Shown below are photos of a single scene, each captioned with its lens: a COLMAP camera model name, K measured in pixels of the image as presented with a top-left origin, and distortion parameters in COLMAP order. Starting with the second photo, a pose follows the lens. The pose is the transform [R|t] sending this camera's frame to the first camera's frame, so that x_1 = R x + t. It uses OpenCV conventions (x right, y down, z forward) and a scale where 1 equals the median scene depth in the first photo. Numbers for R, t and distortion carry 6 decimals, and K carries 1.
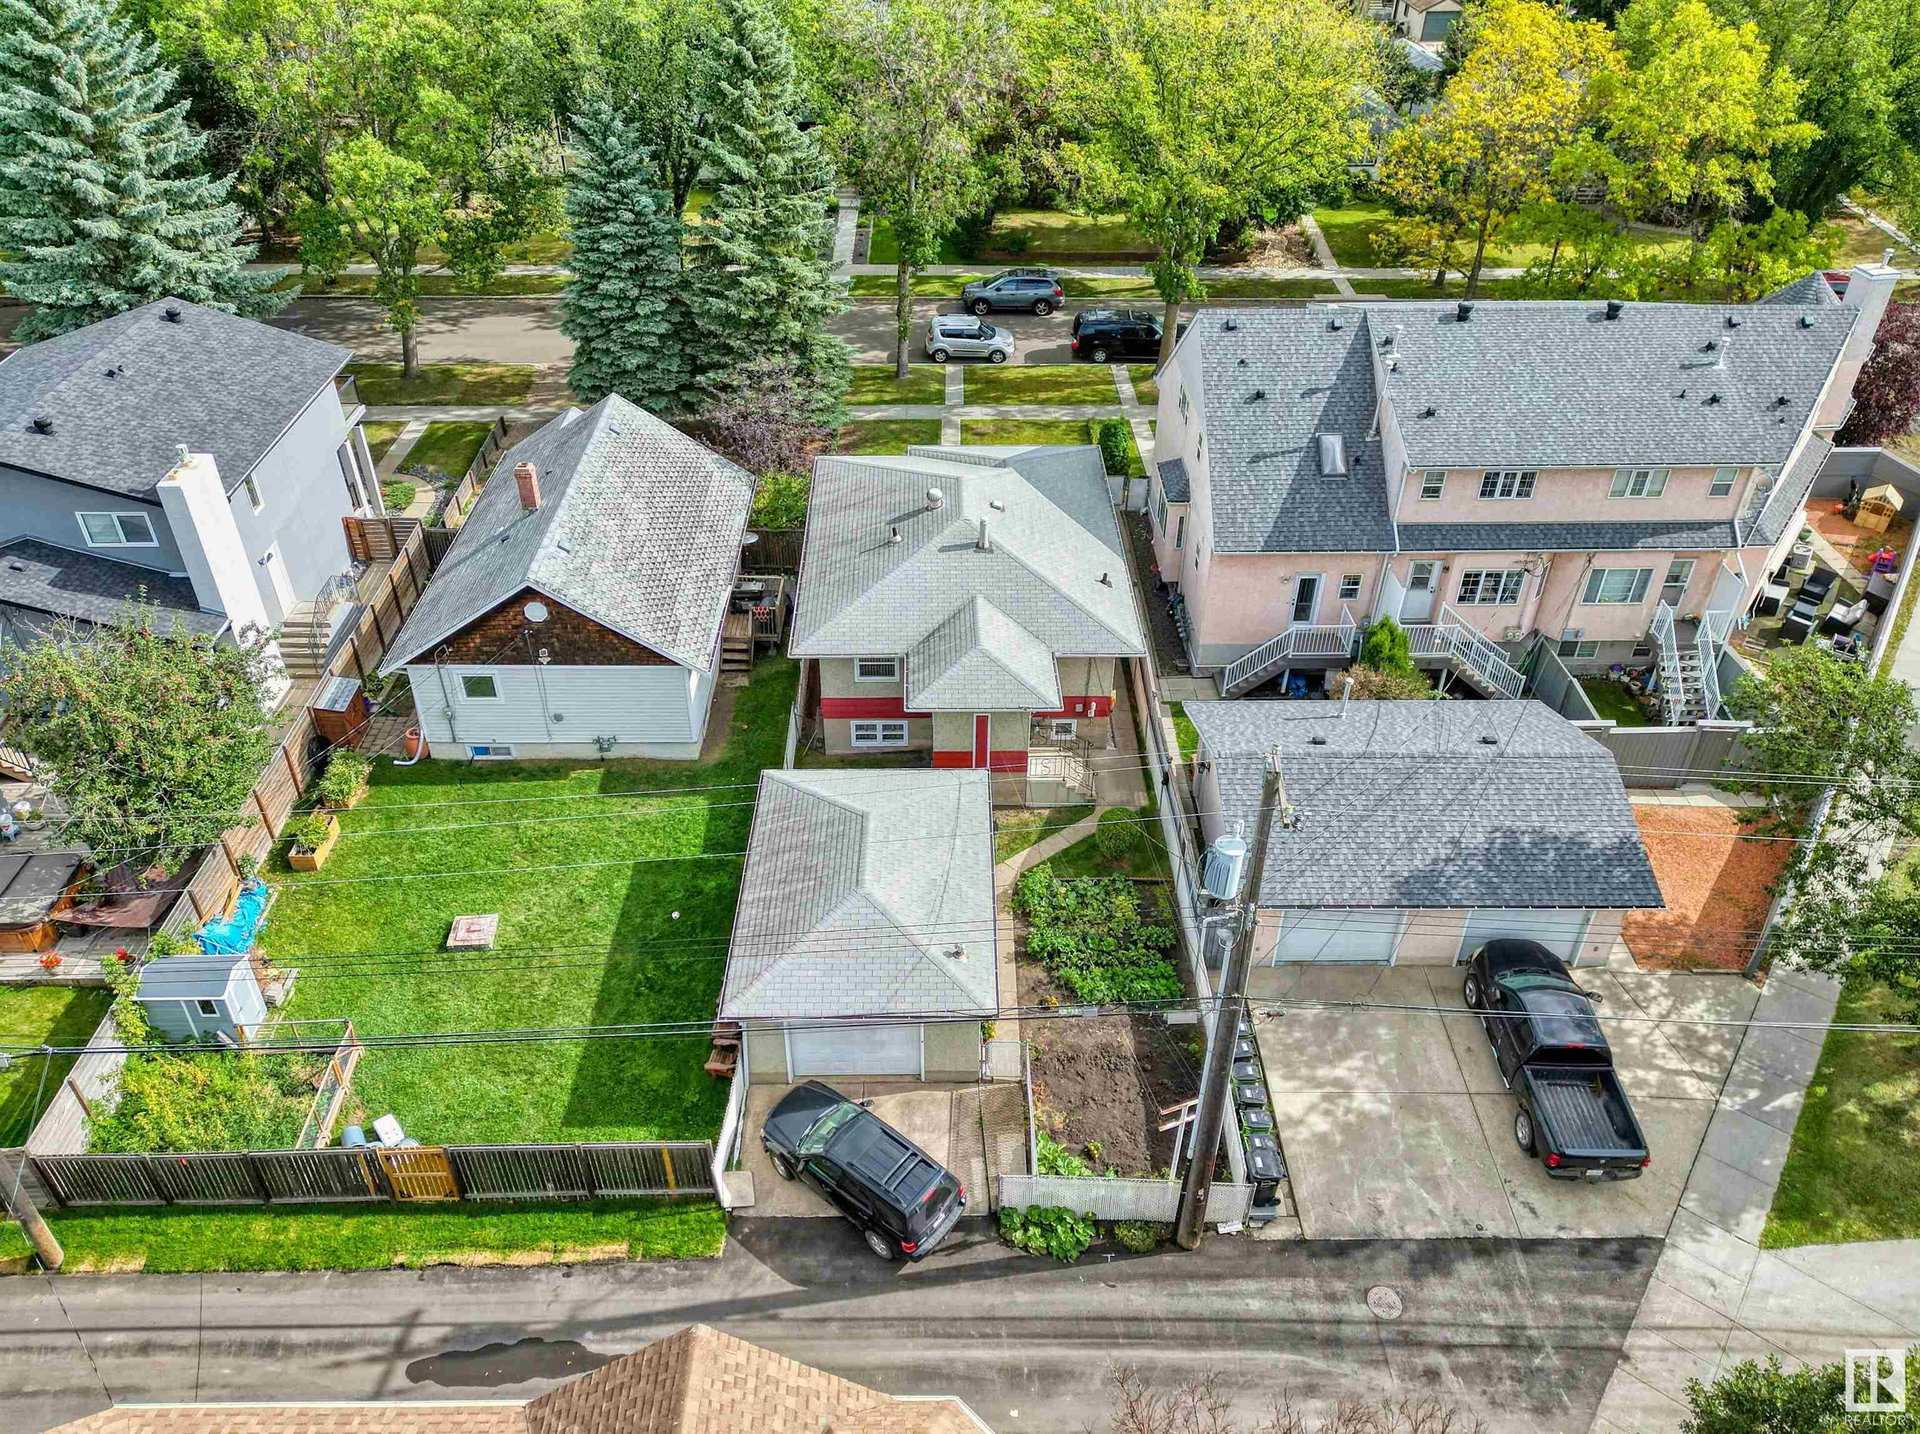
lens RADIAL K [[1373.6, 0, 960.0], [0, 1373.6, 717.0], [0, 0, 1]] dist [0.090360, -0.088682]
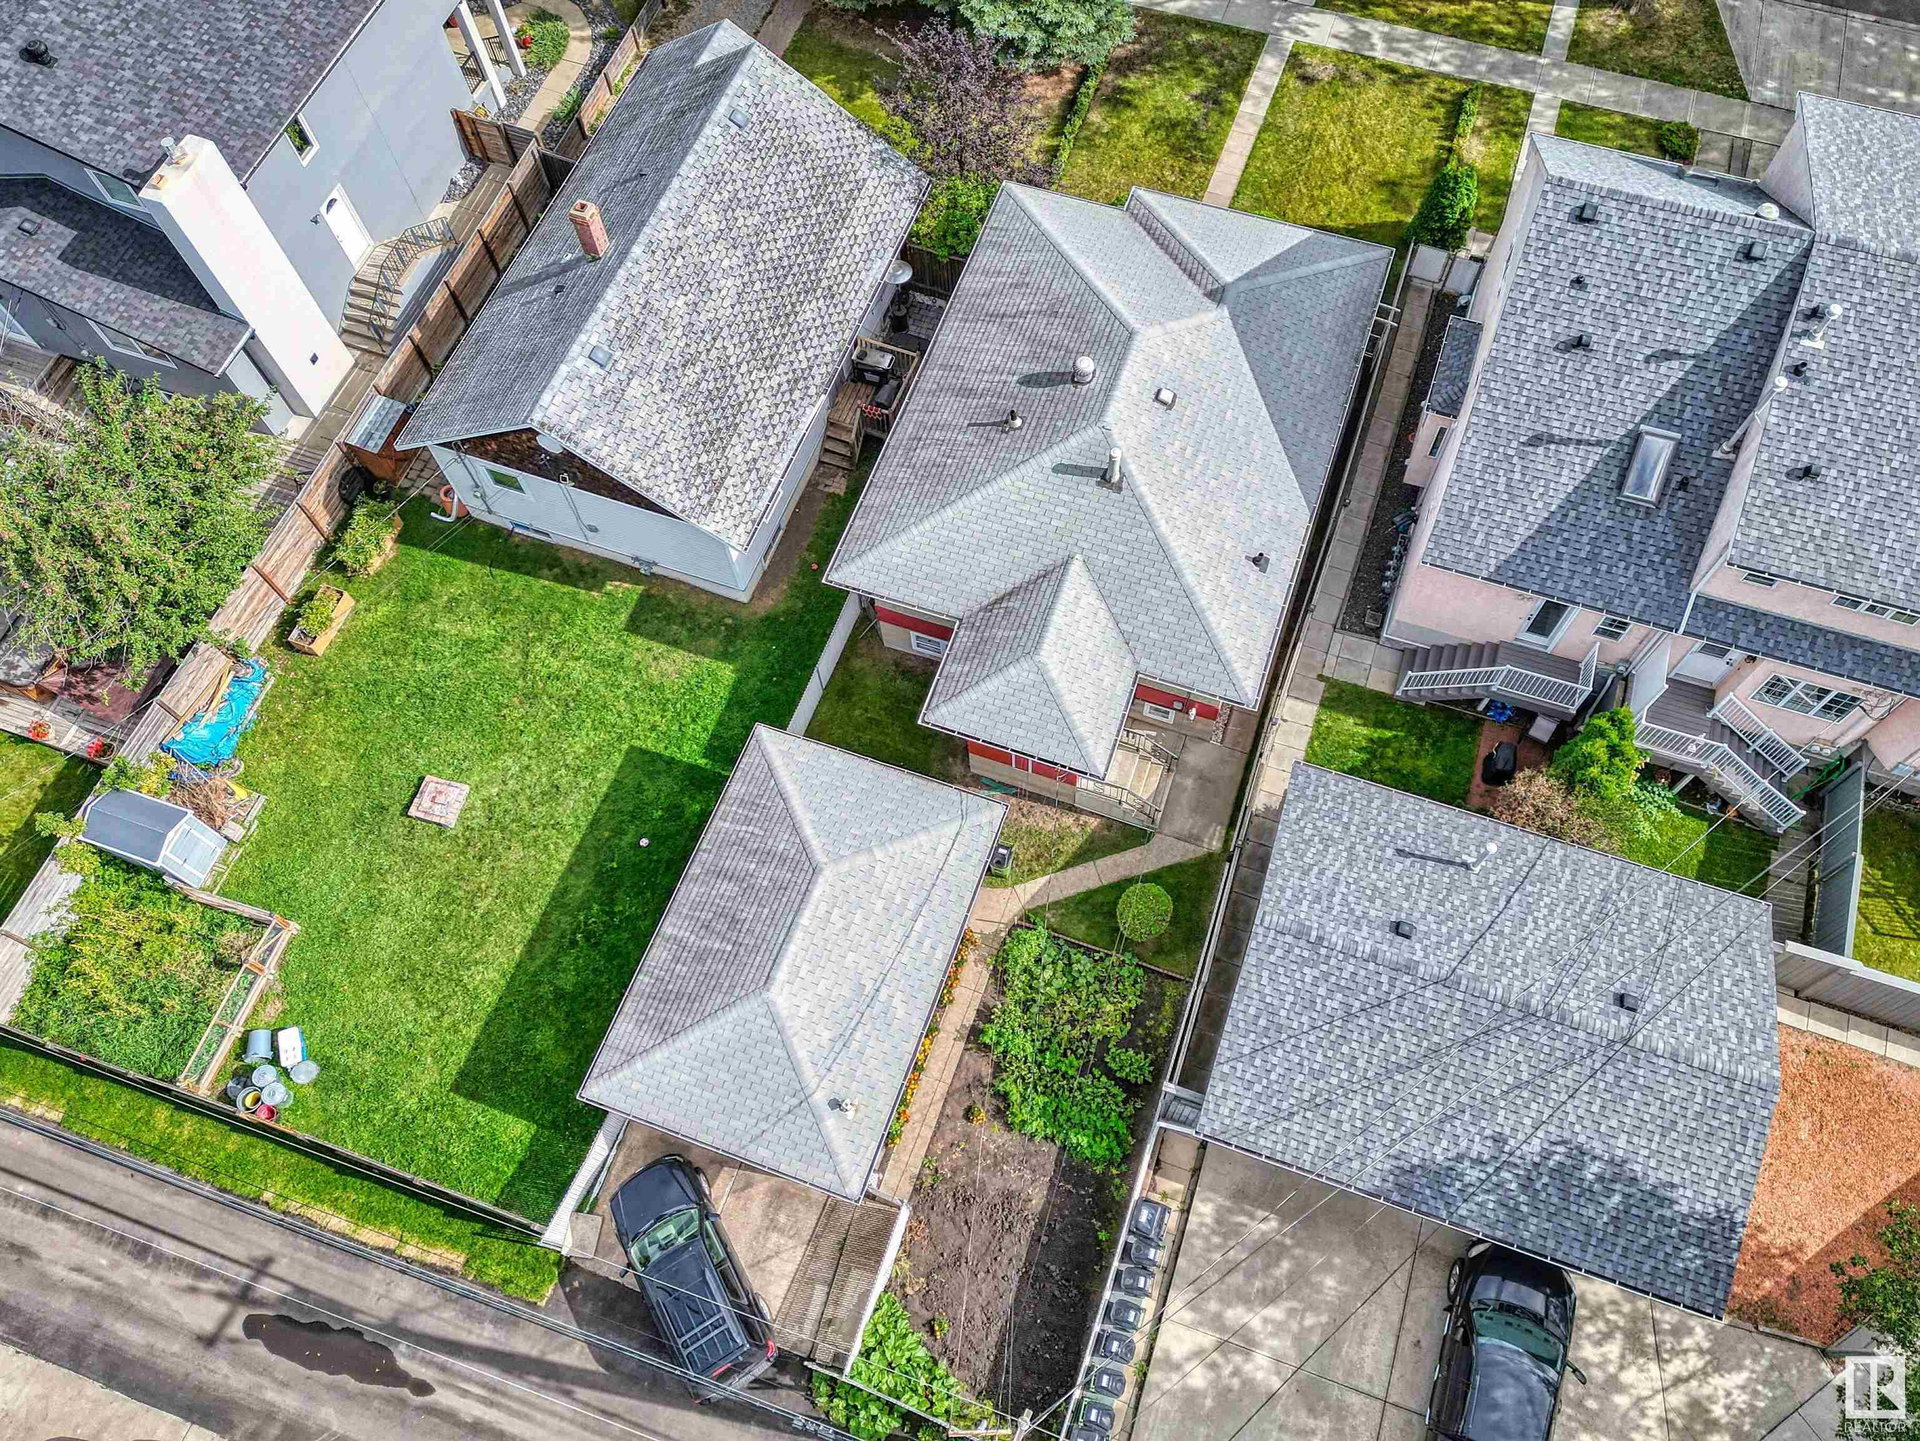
lens RADIAL K [[1464.2, 0, 1008.0], [0, 1464.2, 662.1], [0, 0, 1]] dist [0.086074, -0.081427]
pose [[0.939266, 0.297711, -0.170724, 0.136352], [-0.188661, 0.863472, 0.467785, -0.419638], [0.286680, -0.407166, 0.867197, 0.258739]]
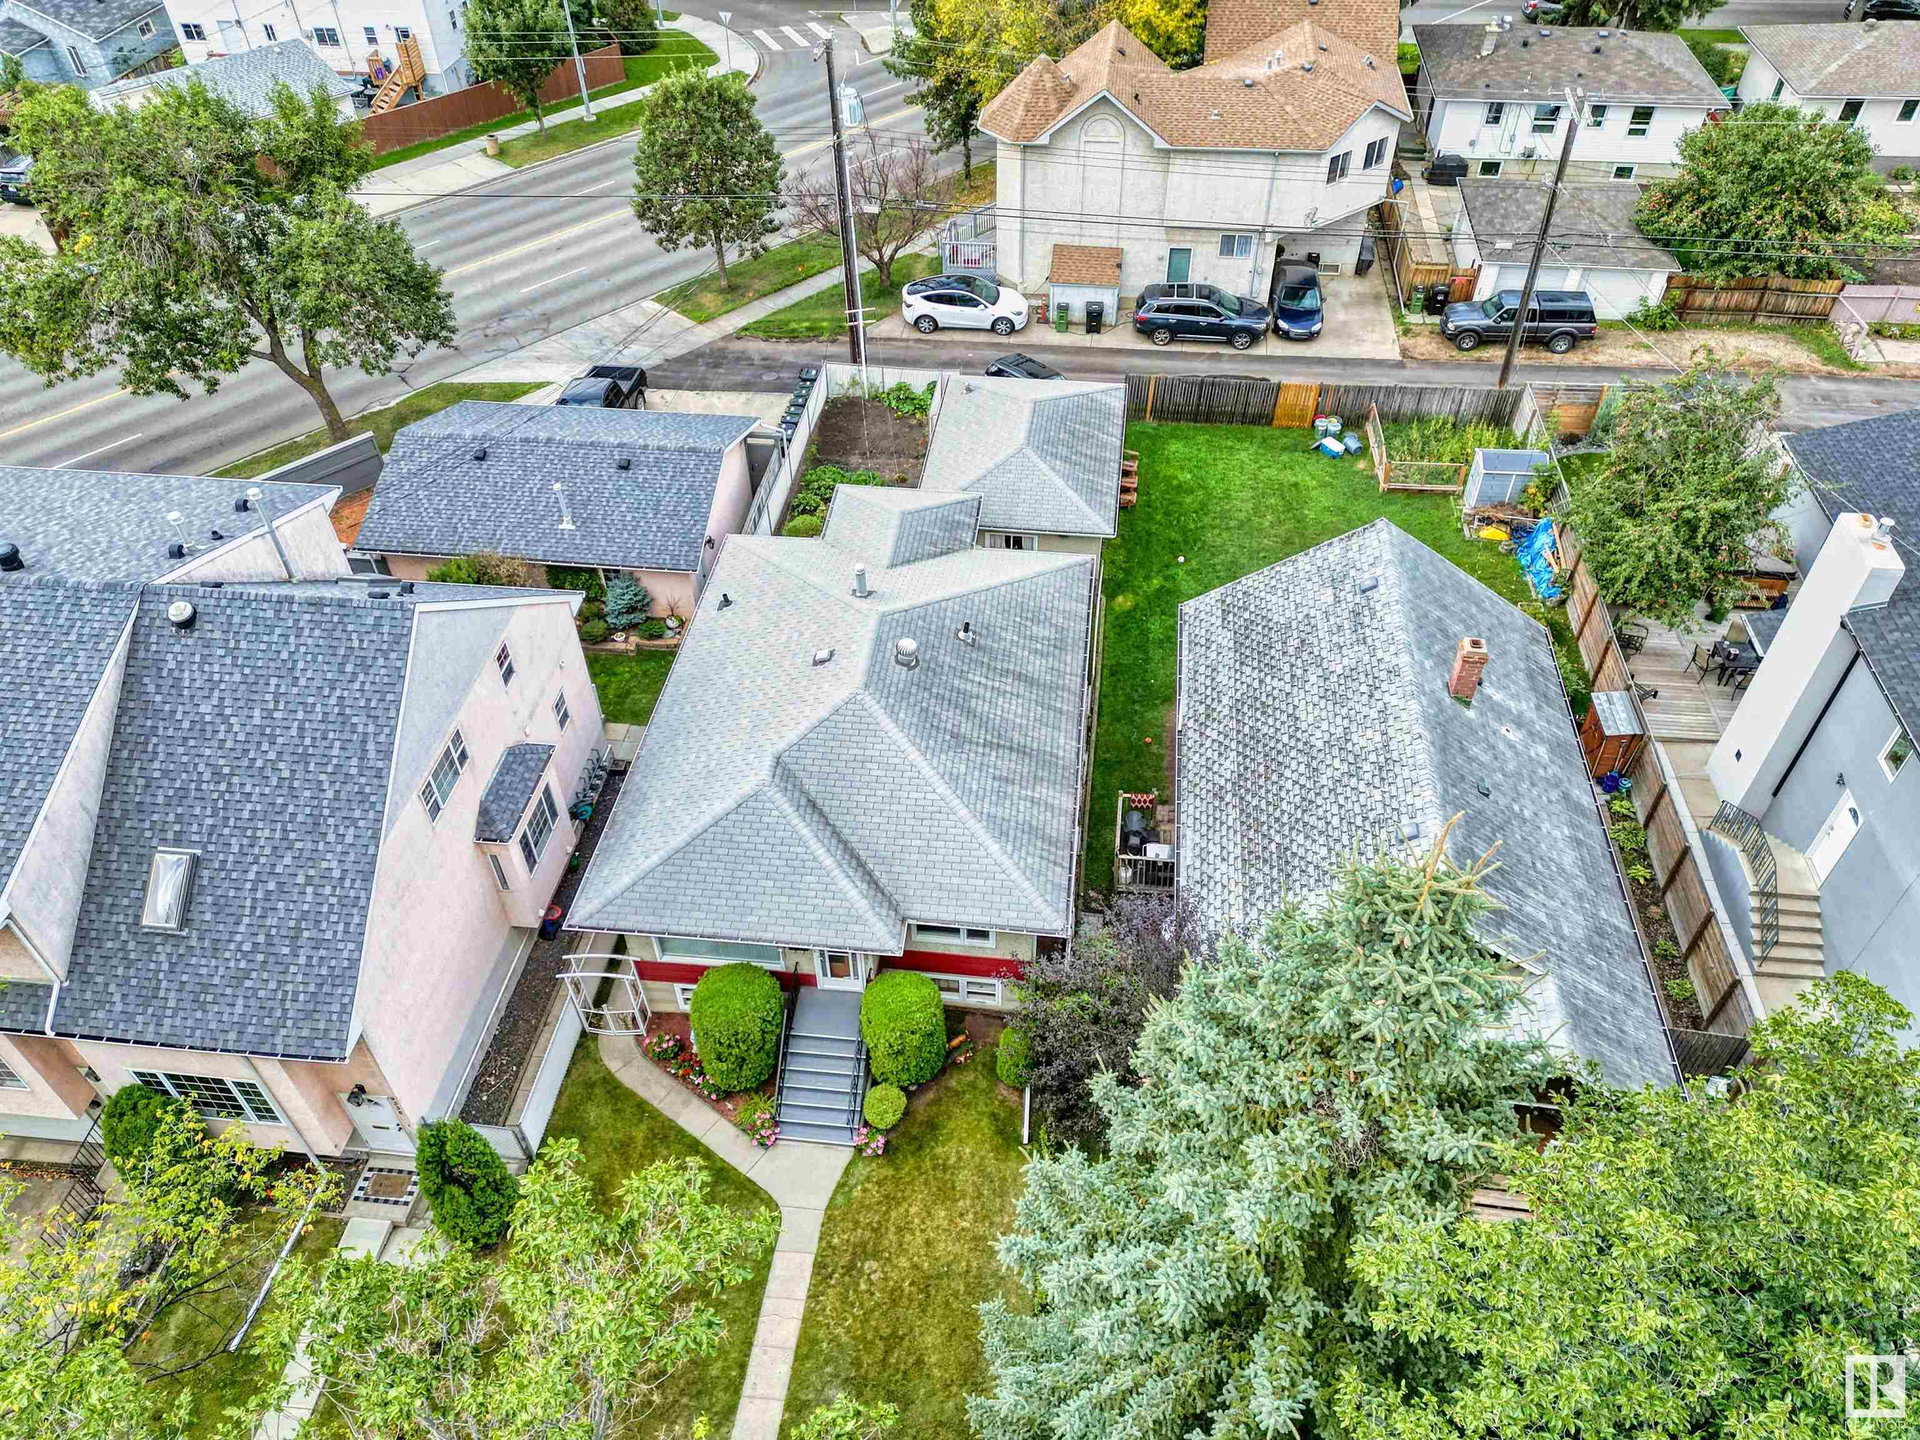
lens RADIAL K [[1339.3, 0, 957.8], [0, 1339.3, 708.1], [0, 0, 1]] dist [0.085406, -0.079876]
pose [[-0.990544, -0.089404, 0.104066, -0.134653], [0.086402, 0.182694, 0.979366, -0.929800], [-0.106572, 0.979096, -0.173242, 1.252566]]
